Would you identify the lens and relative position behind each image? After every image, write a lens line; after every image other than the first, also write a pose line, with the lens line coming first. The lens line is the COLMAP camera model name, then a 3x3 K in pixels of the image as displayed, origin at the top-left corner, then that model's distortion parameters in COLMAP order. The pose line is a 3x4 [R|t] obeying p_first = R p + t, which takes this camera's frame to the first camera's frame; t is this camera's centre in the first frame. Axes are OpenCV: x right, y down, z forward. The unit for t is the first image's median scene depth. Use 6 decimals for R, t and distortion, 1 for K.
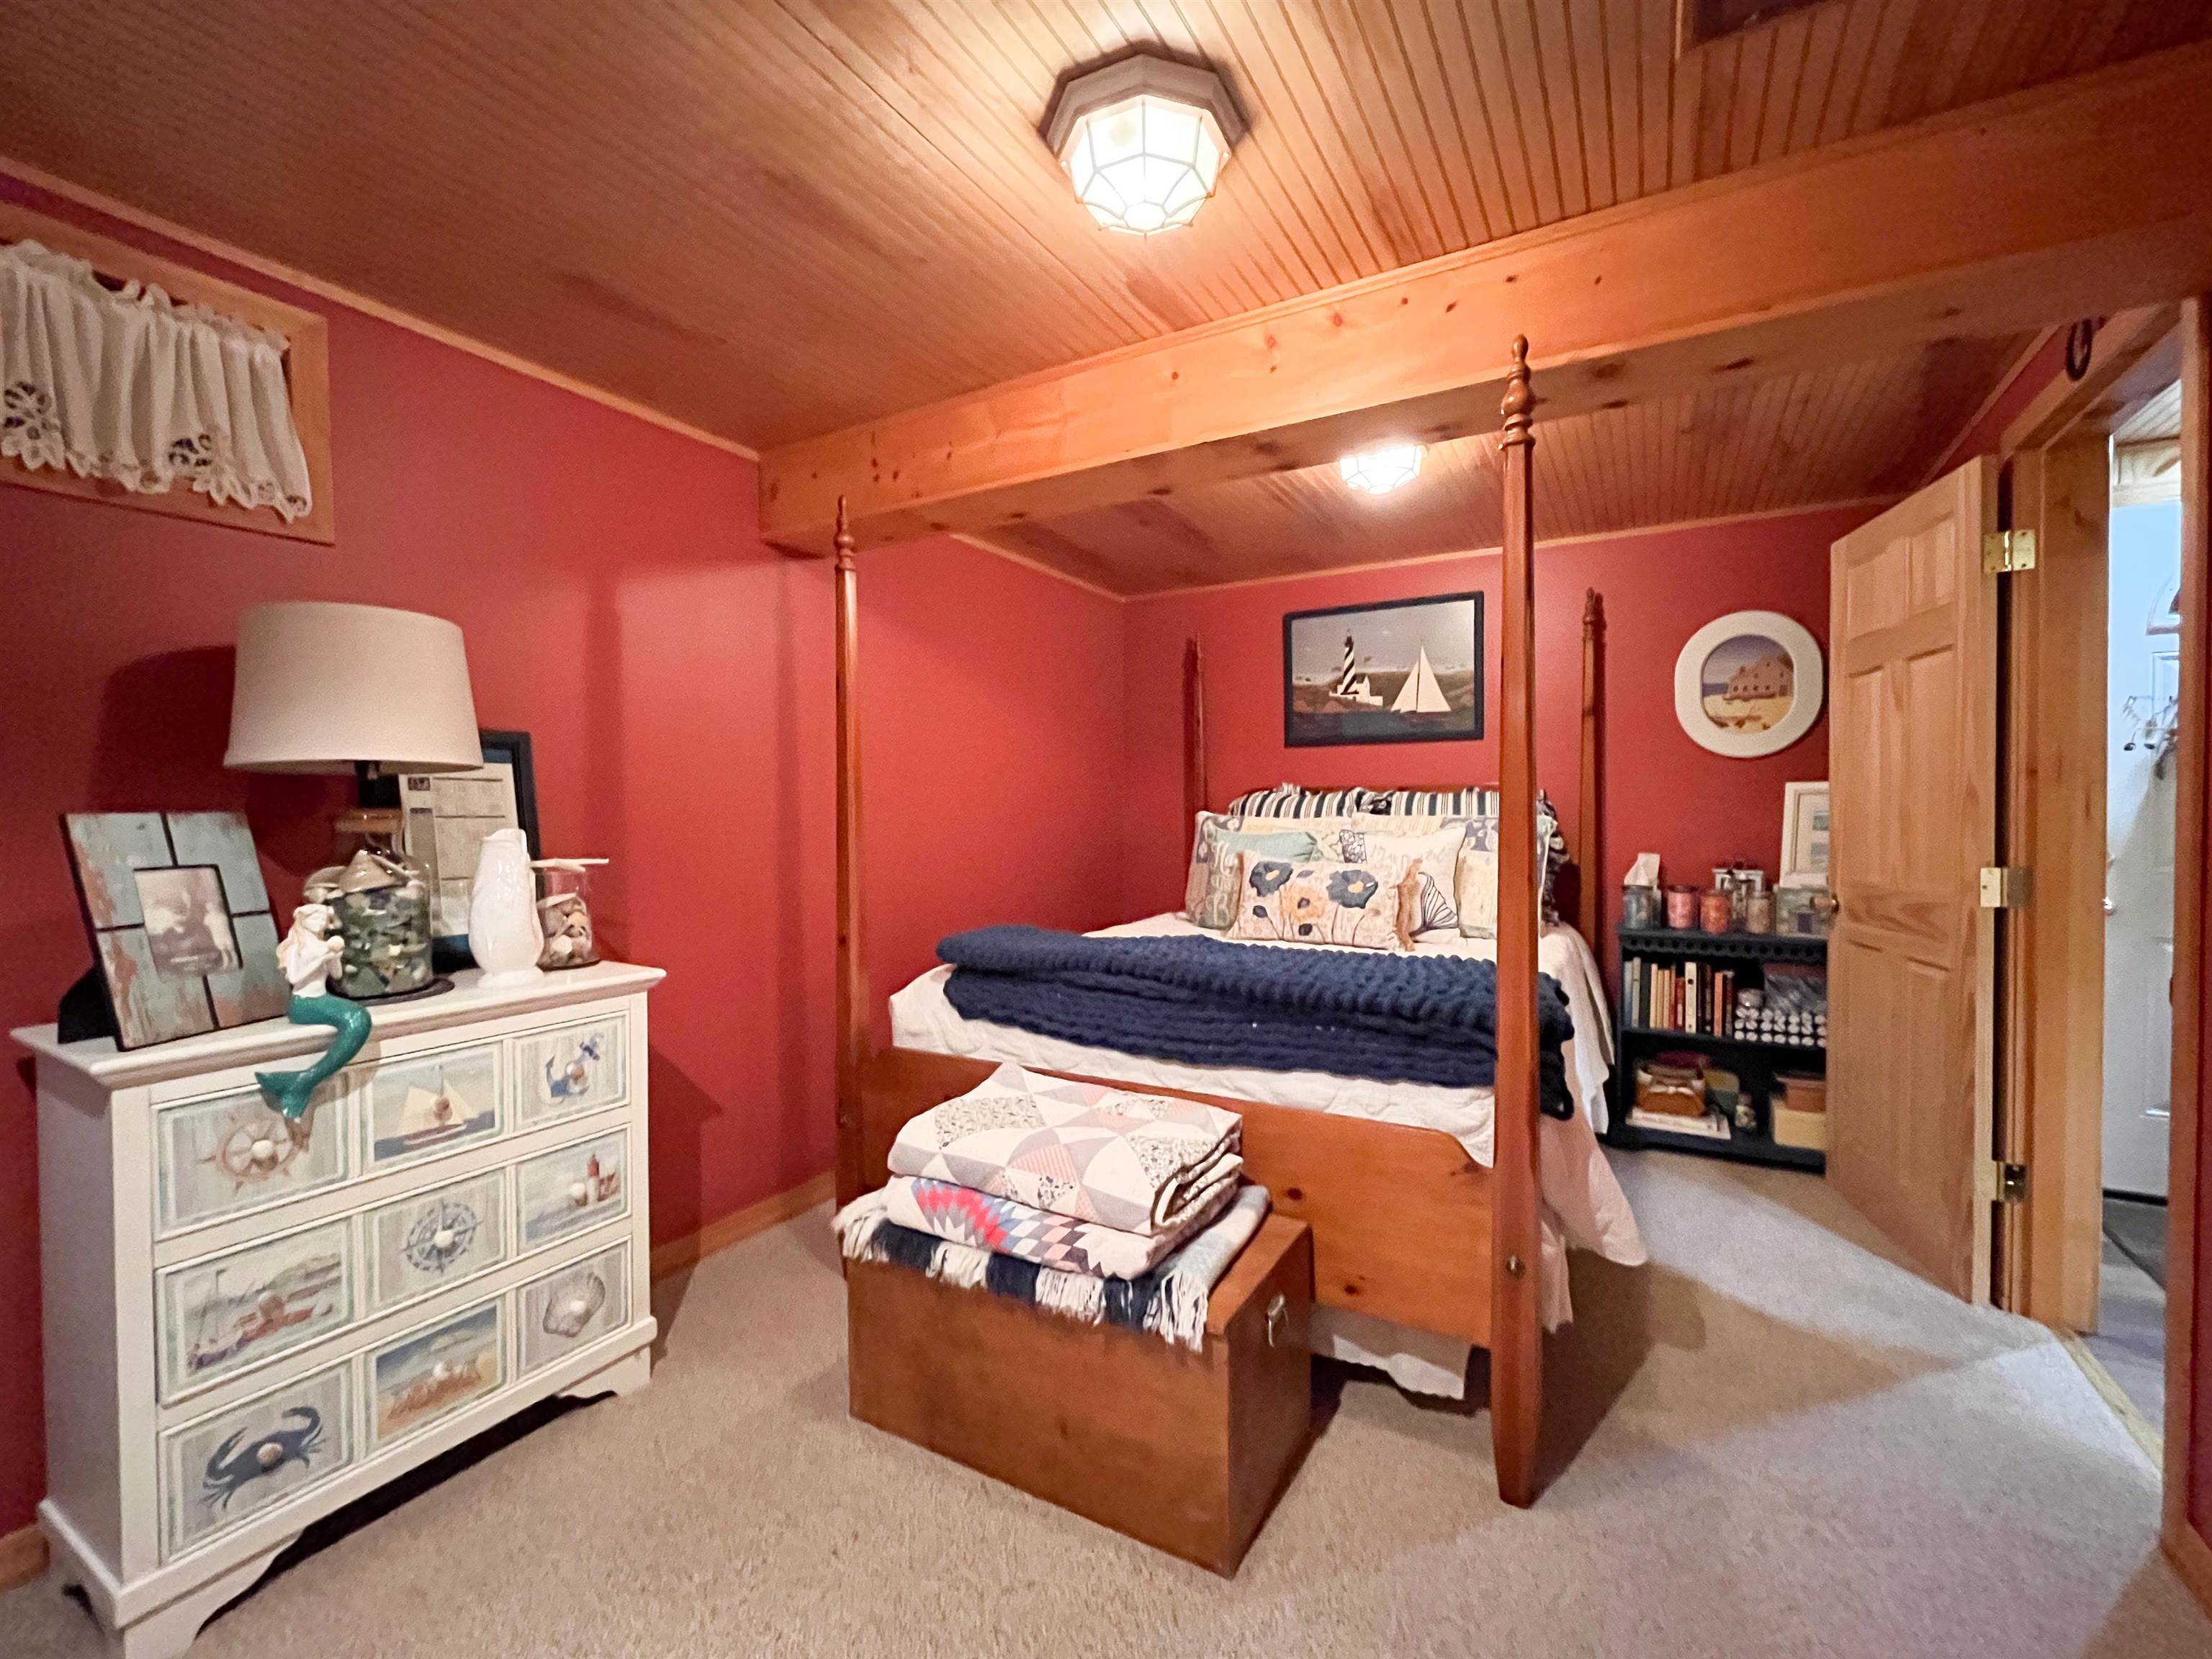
lens RADIAL K [[947.7, 0, 1096.2], [0, 947.7, 825.4], [0, 0, 1]] dist [-0.002823, -0.000095]
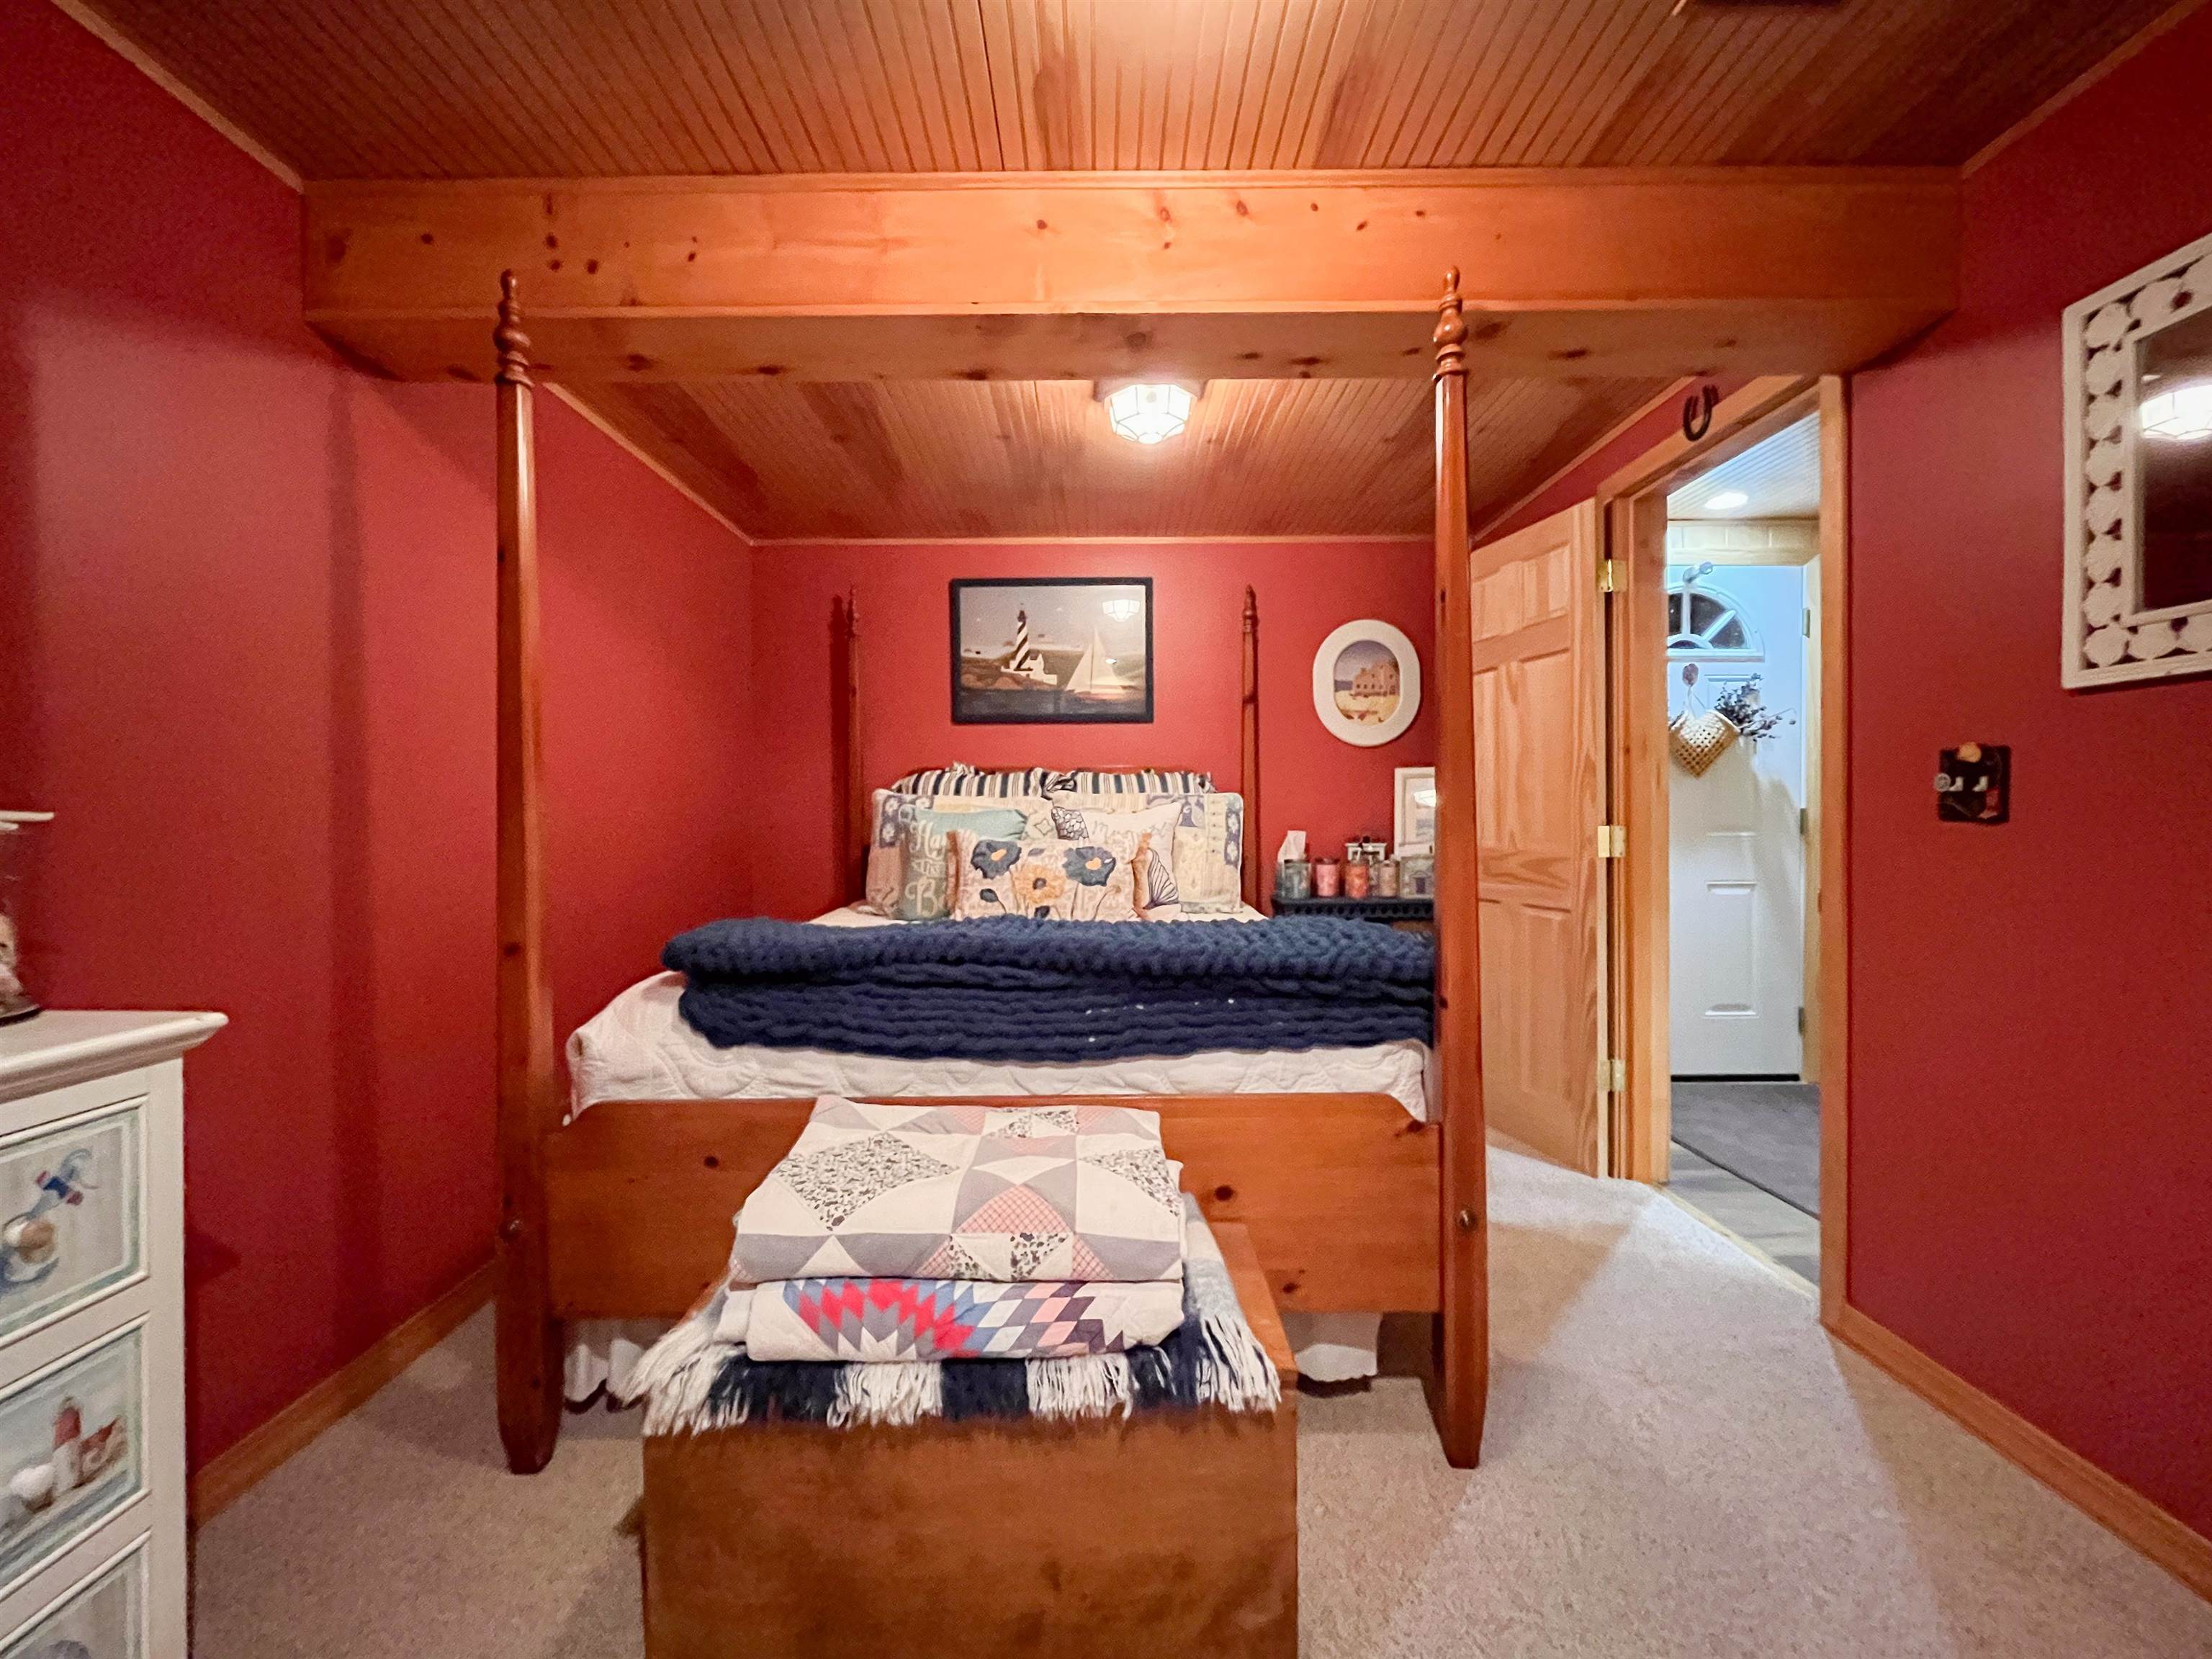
lens RADIAL K [[947.7, 0, 1102.8], [0, 947.7, 824.4], [0, 0, 1]] dist [-0.002823, -0.000095]
pose [[0.862613, -0.002931, 0.505856, -0.267824], [0.010015, 0.999886, -0.011285, 0.050995], [-0.505765, 0.014801, 0.862544, 0.253805]]
